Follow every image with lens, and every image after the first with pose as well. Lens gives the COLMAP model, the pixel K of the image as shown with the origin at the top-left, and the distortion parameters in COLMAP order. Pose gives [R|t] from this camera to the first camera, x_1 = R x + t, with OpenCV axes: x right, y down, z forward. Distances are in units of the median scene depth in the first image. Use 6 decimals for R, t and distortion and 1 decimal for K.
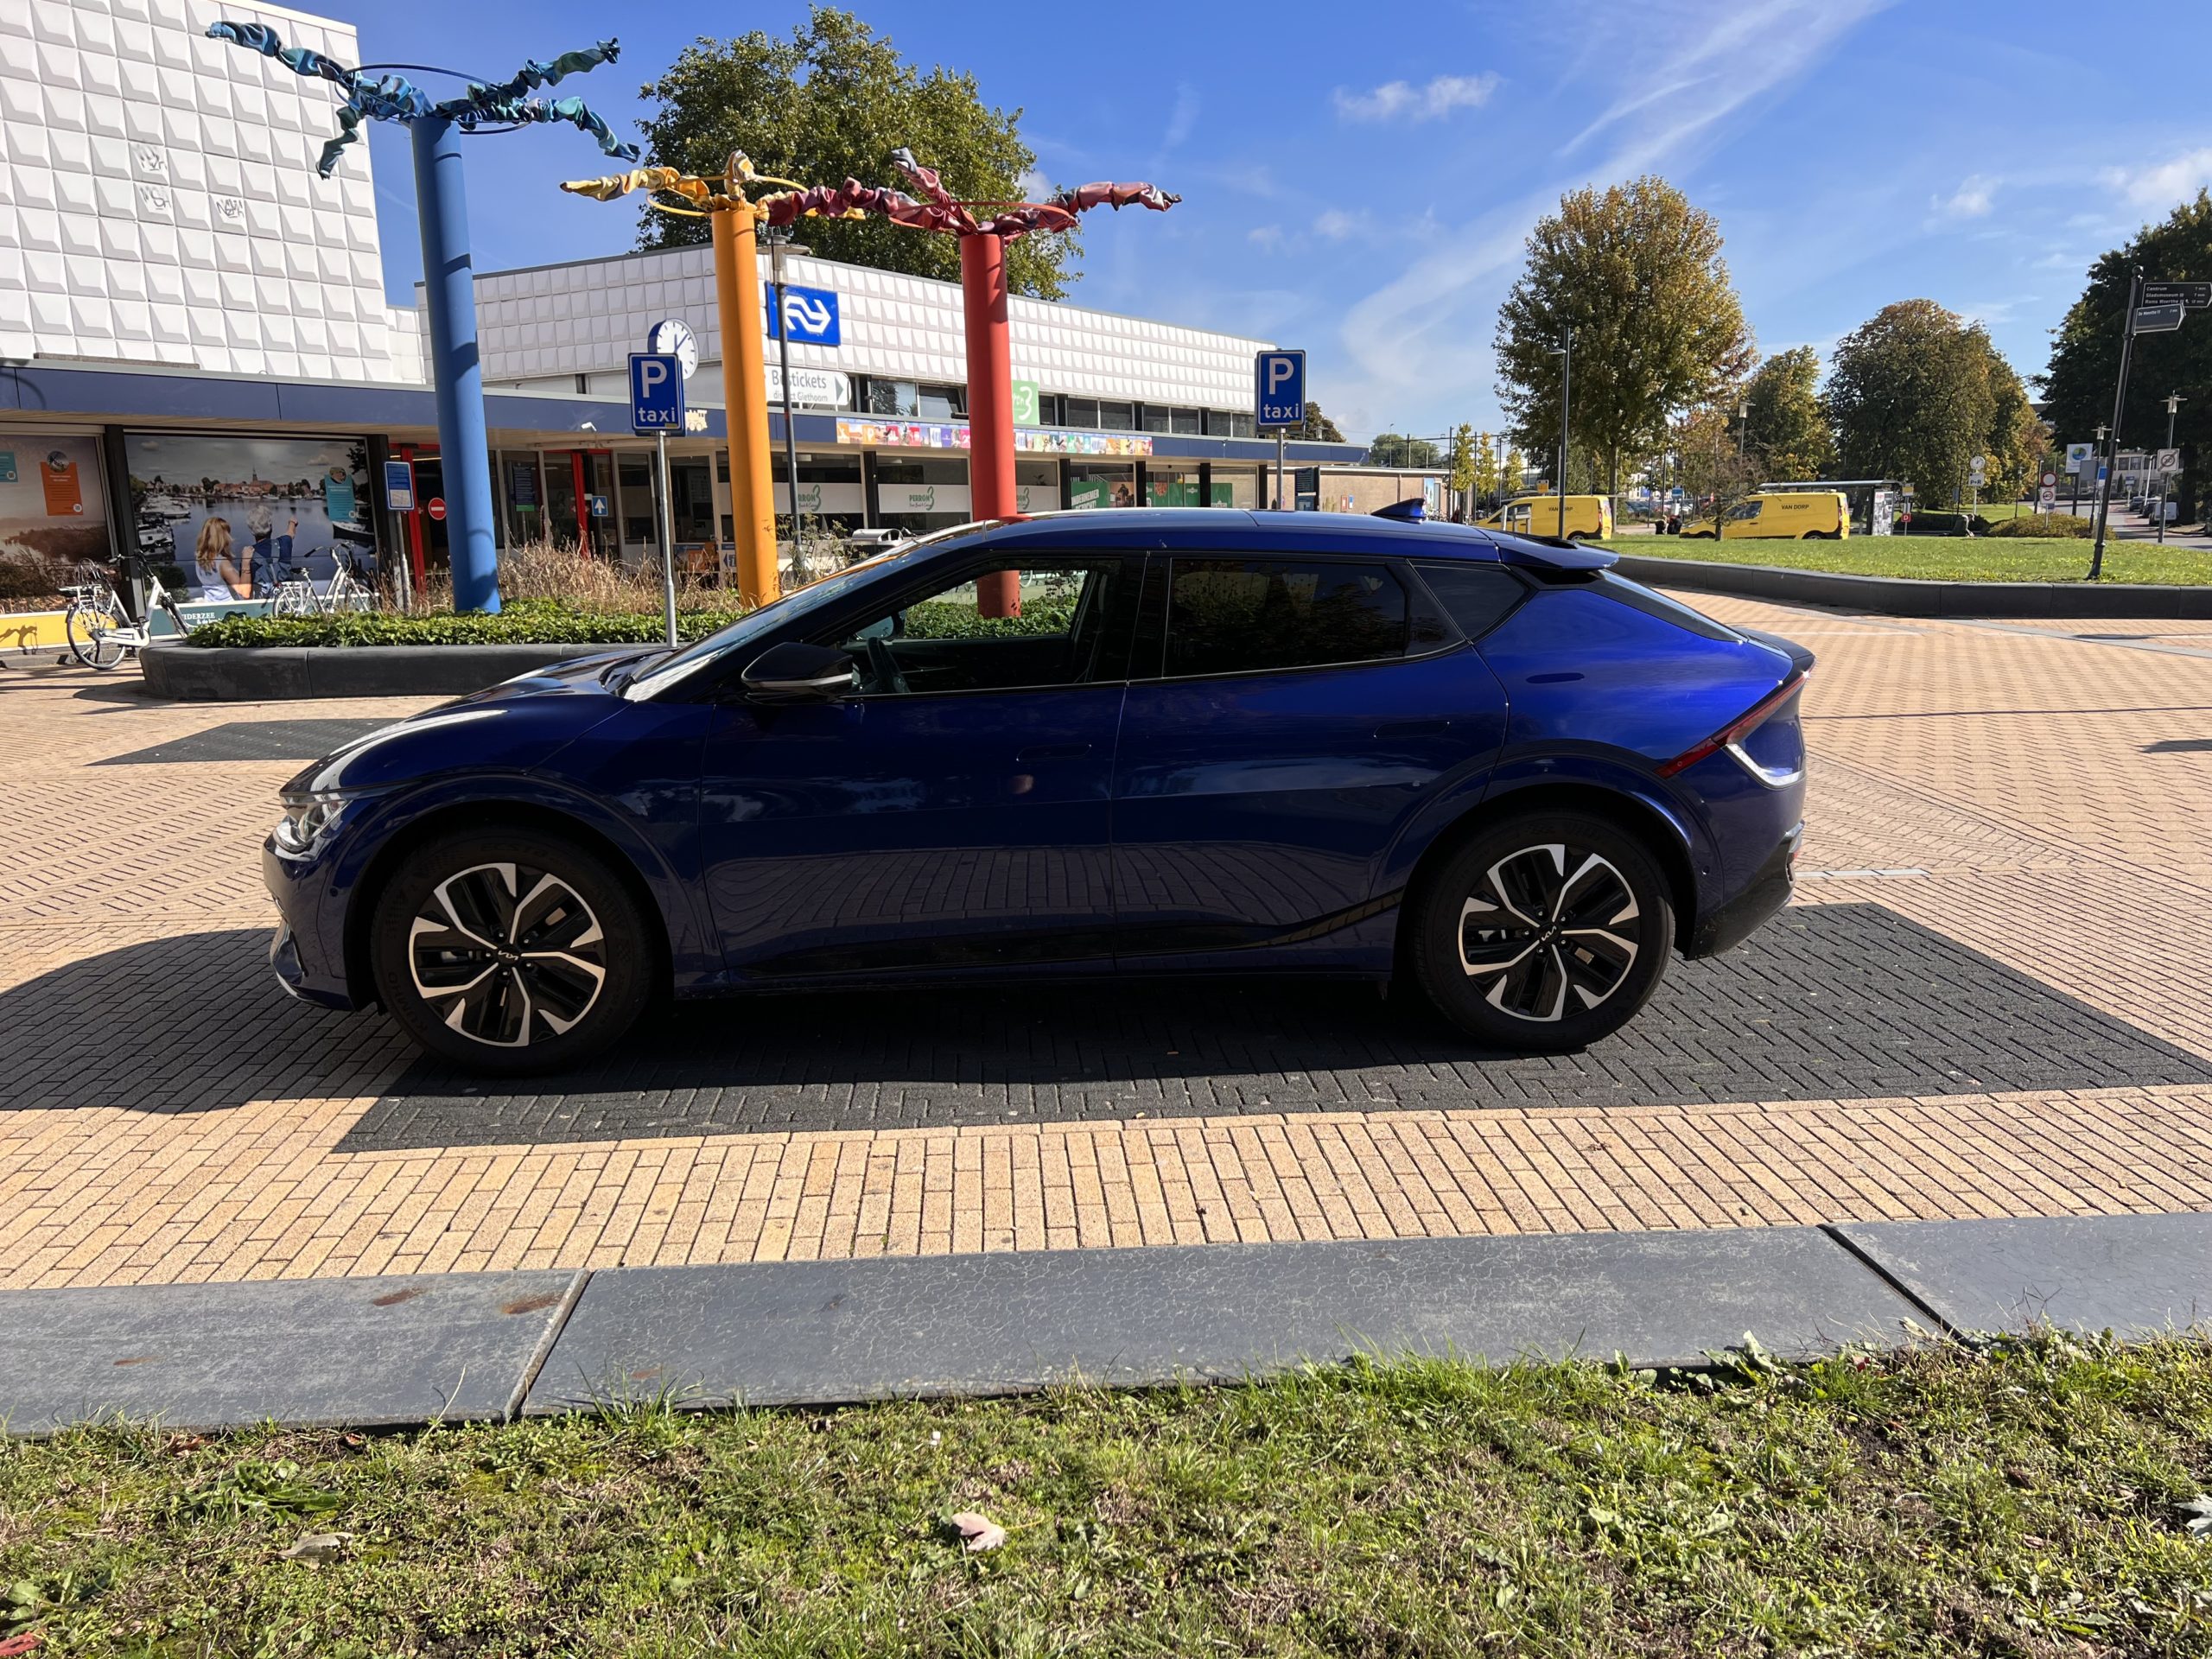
lens RADIAL K [[1654.4, 0, 1121.1], [0, 1654.4, 831.9], [0, 0, 1]] dist [0.051209, -0.054362]
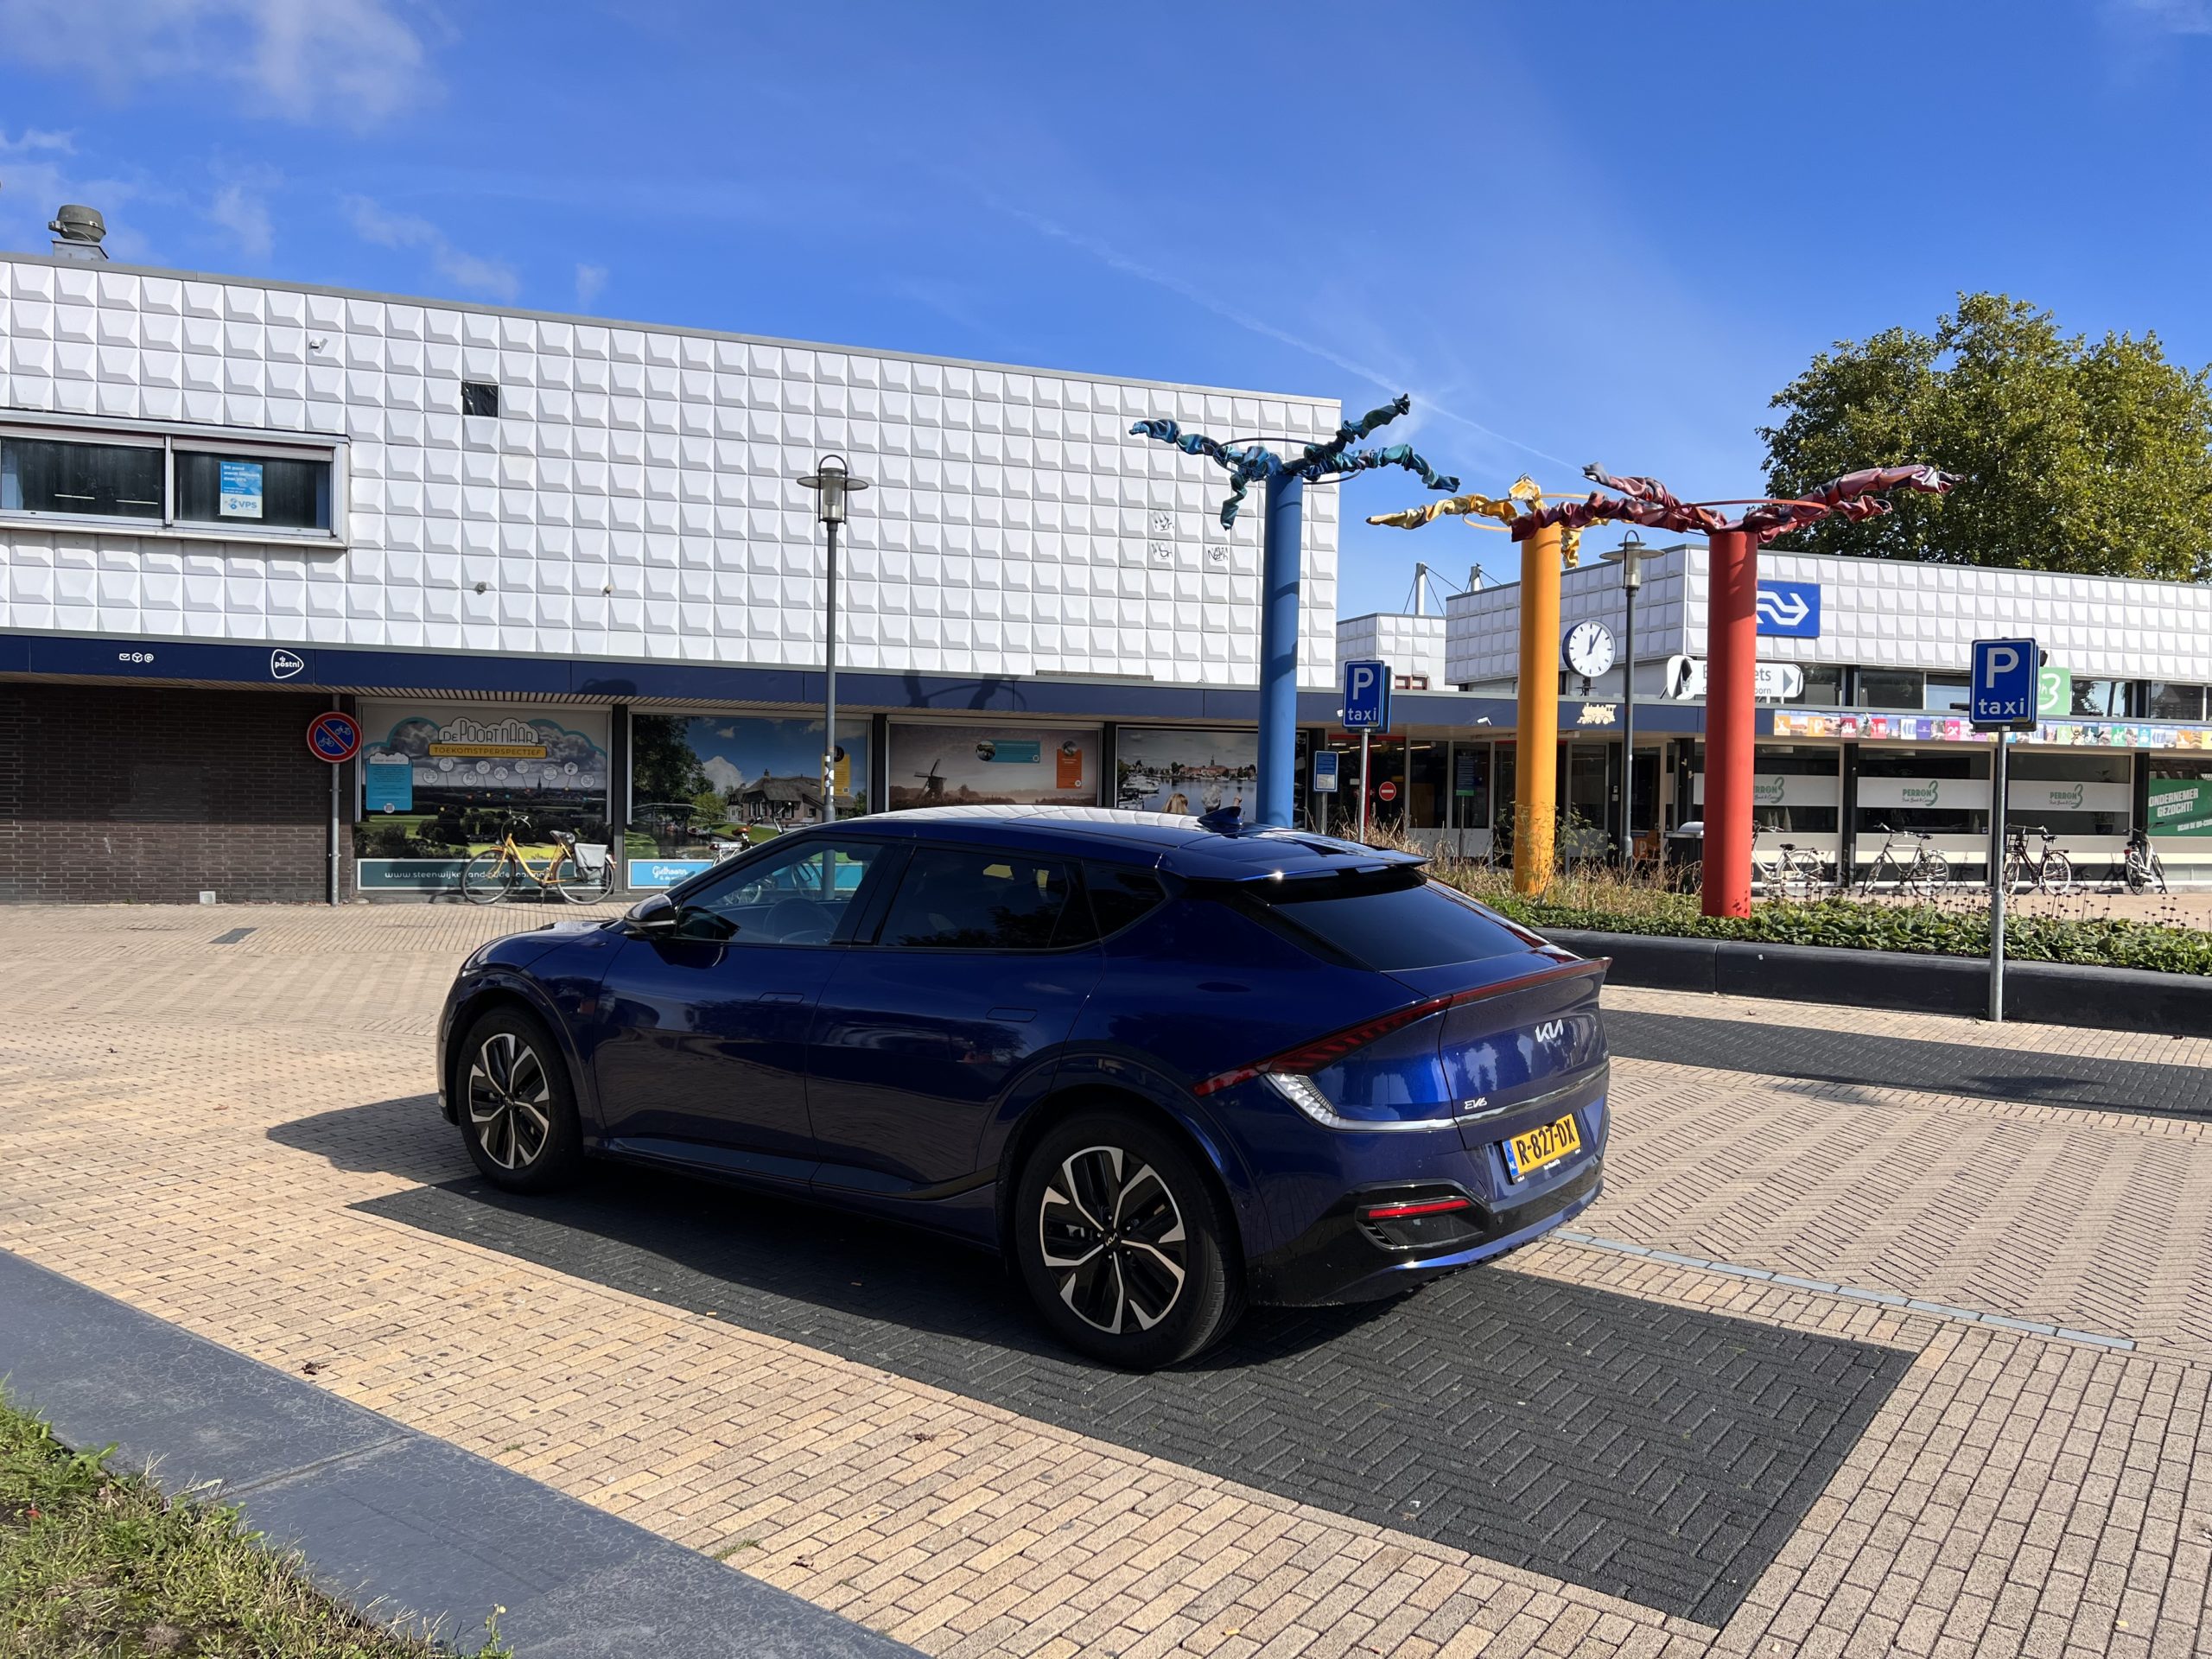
lens RADIAL K [[1652.4, 0, 1129.0], [0, 1652.4, 834.5], [0, 0, 1]] dist [0.058615, -0.067678]
pose [[0.765857, 0.047410, -0.641261, 0.237367], [-0.153150, 0.982028, -0.110303, -0.018425], [0.624507, 0.182686, 0.759353, 0.056033]]
